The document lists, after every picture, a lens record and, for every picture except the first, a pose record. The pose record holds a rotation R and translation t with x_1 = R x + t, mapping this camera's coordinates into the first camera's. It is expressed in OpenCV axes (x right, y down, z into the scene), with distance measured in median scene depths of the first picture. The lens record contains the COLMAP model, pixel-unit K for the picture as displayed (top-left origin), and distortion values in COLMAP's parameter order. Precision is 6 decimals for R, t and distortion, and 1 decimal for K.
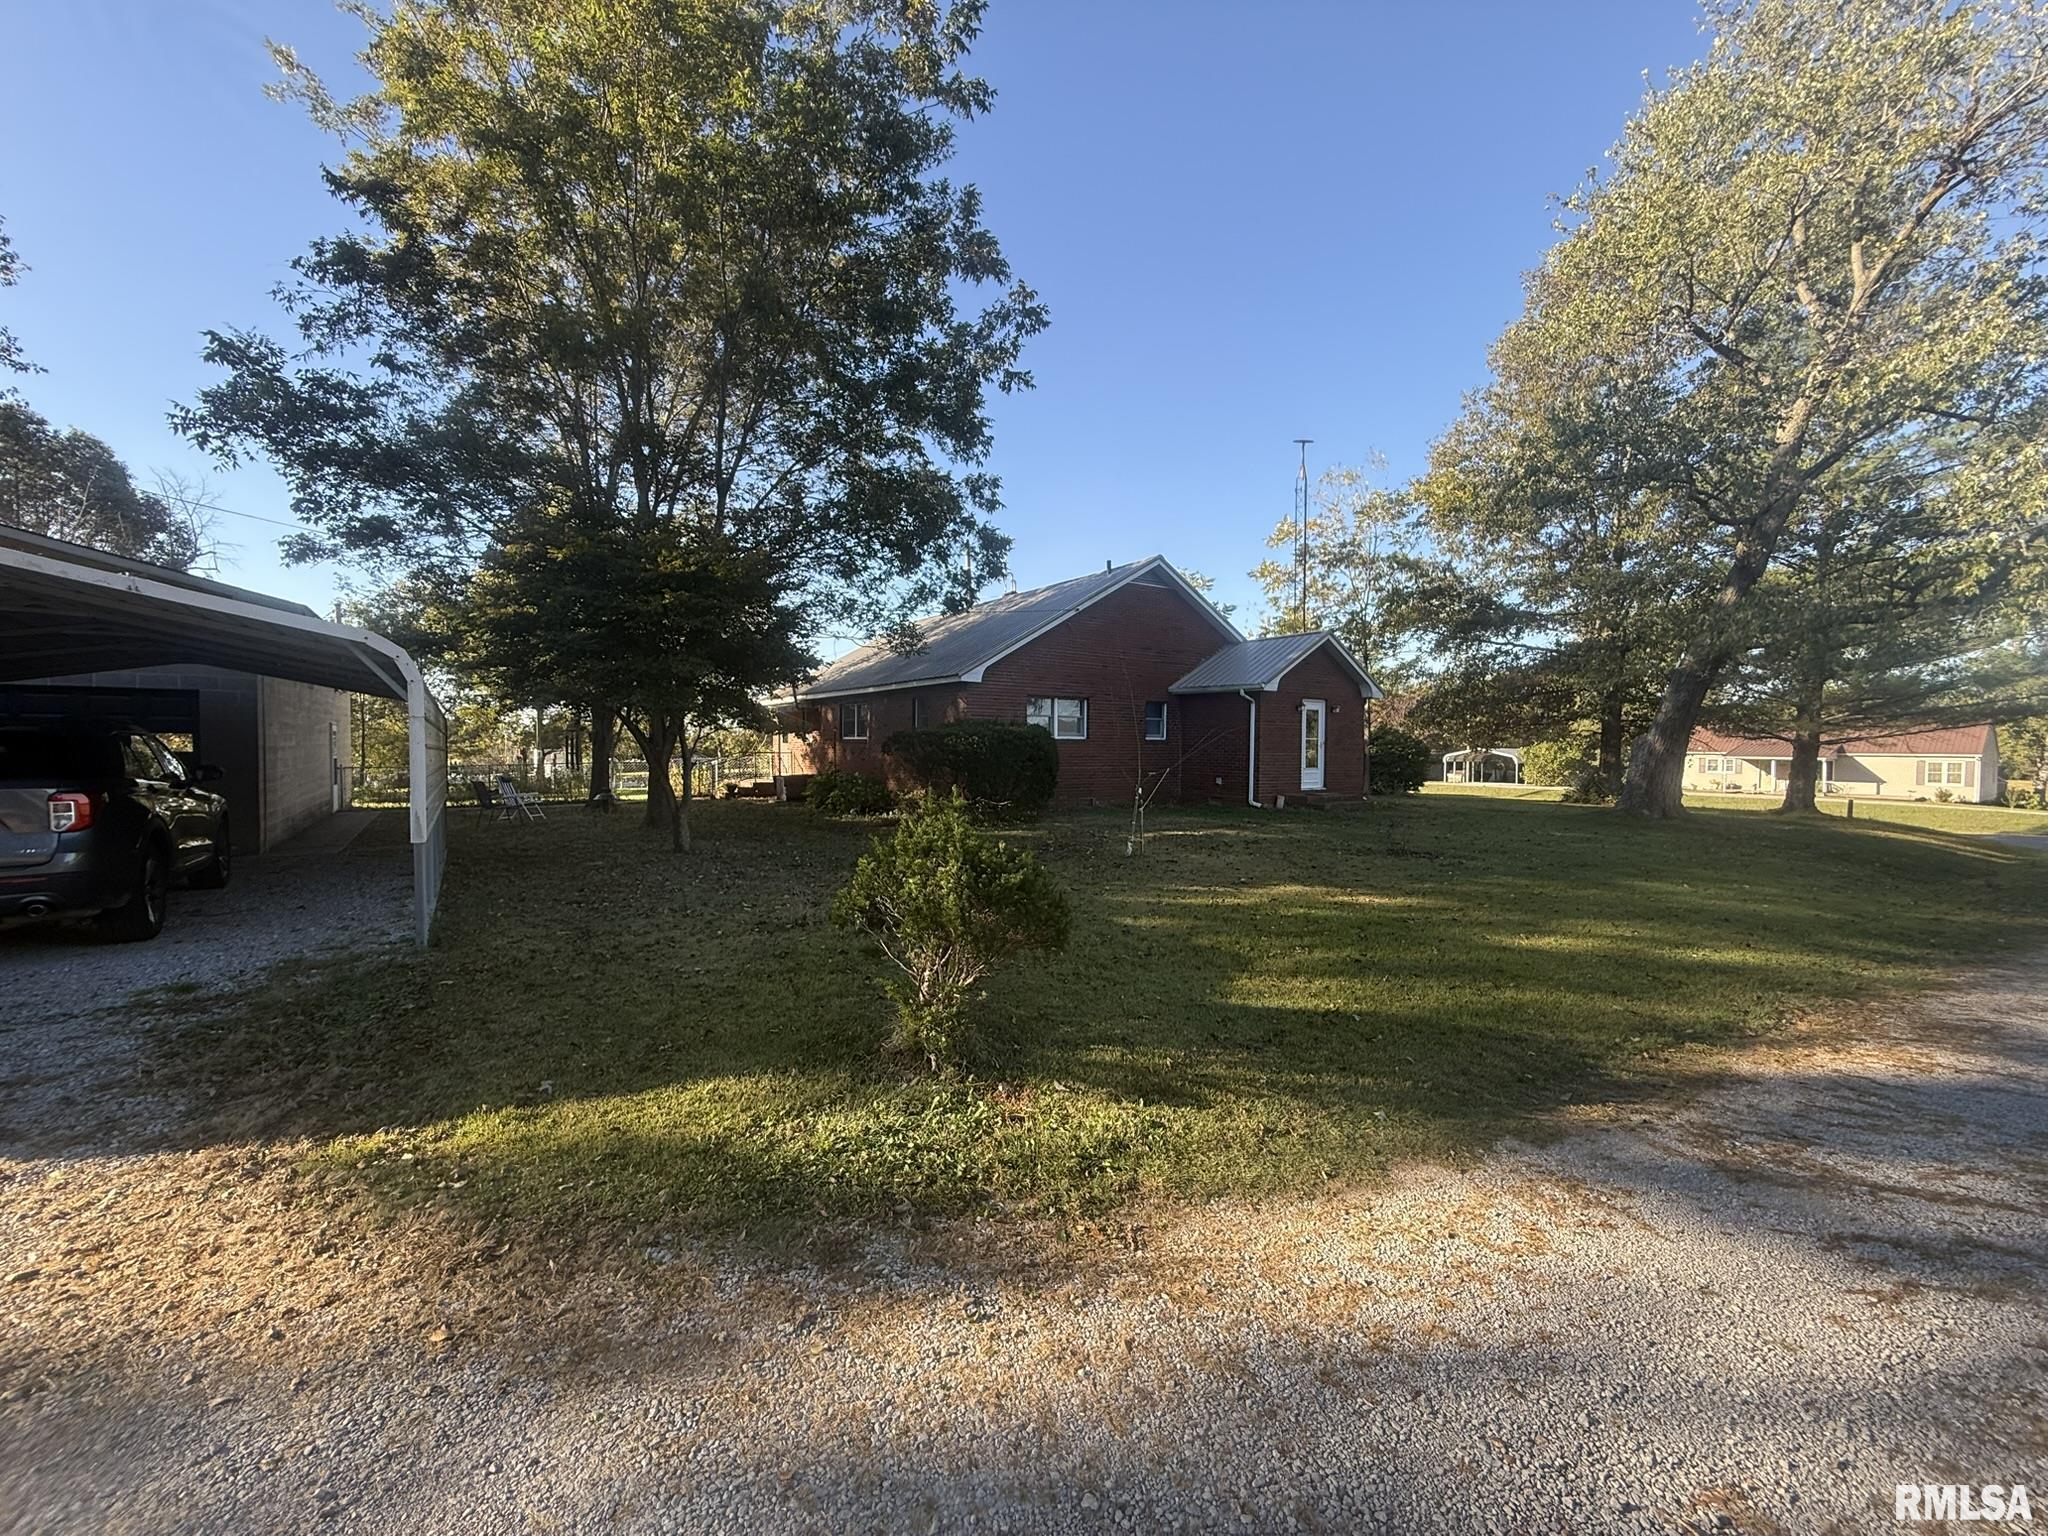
lens RADIAL K [[819.0, 0, 1013.6], [0, 819.0, 767.1], [0, 0, 1]] dist [0.001448, -0.000362]
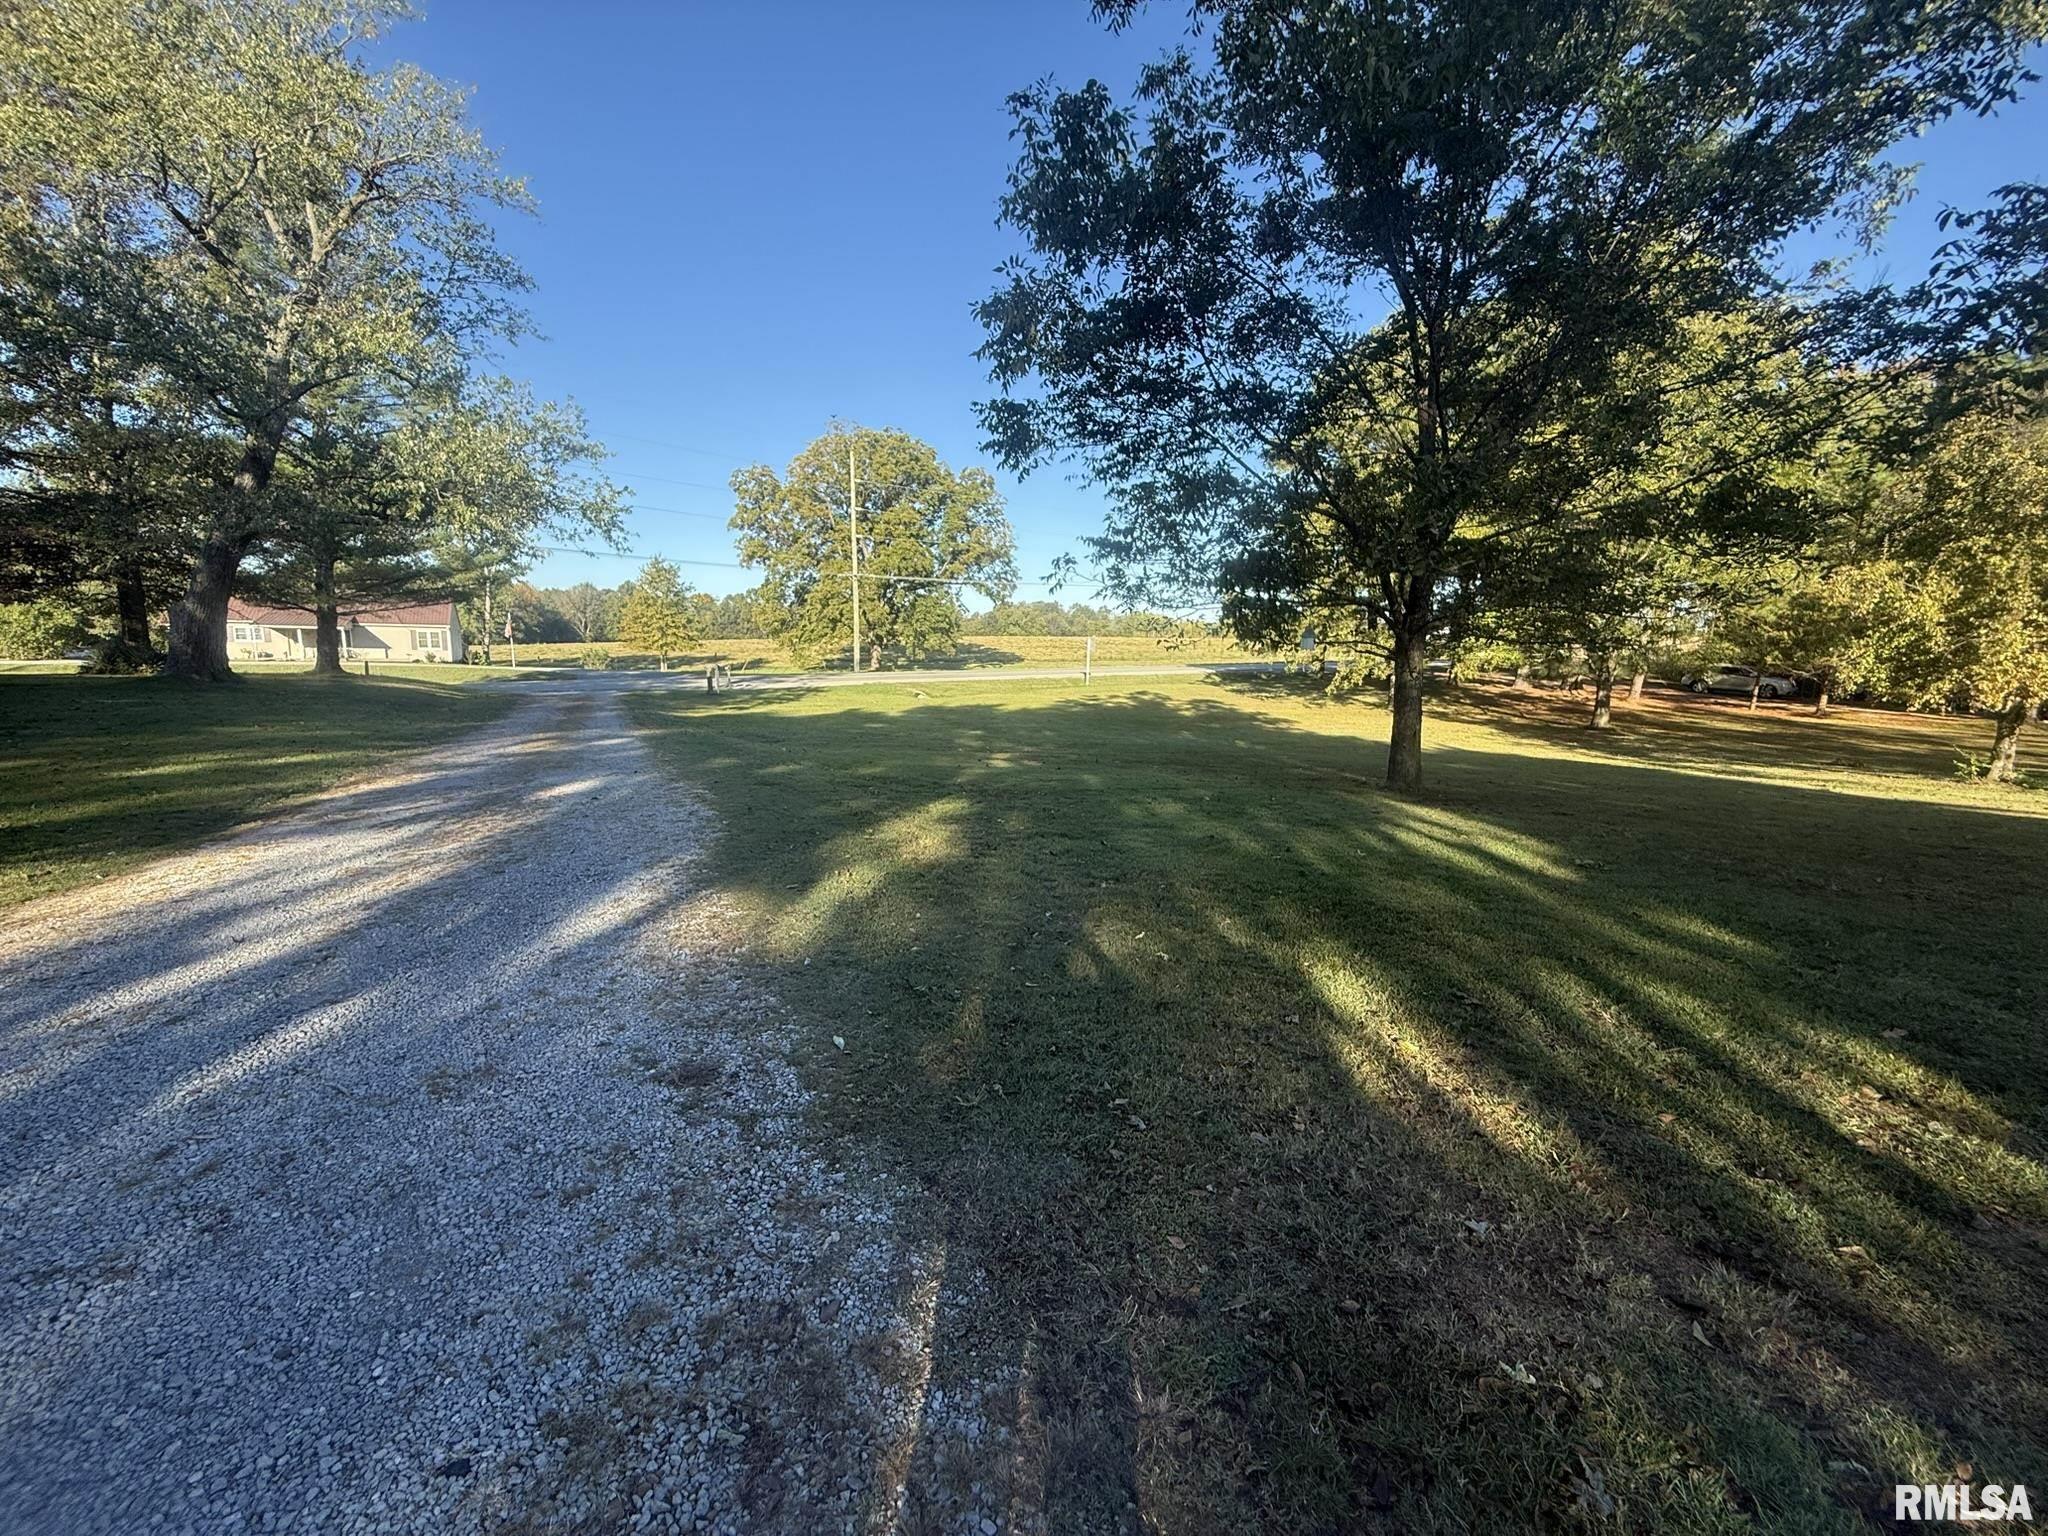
lens RADIAL K [[819.0, 0, 1013.6], [0, 819.0, 767.1], [0, 0, 1]] dist [0.001448, -0.000362]
pose [[0.111454, -0.159667, 0.980859, -0.141162], [0.003450, 0.987065, 0.160285, 0.003158], [-0.993764, -0.014480, 0.110563, -0.142299]]
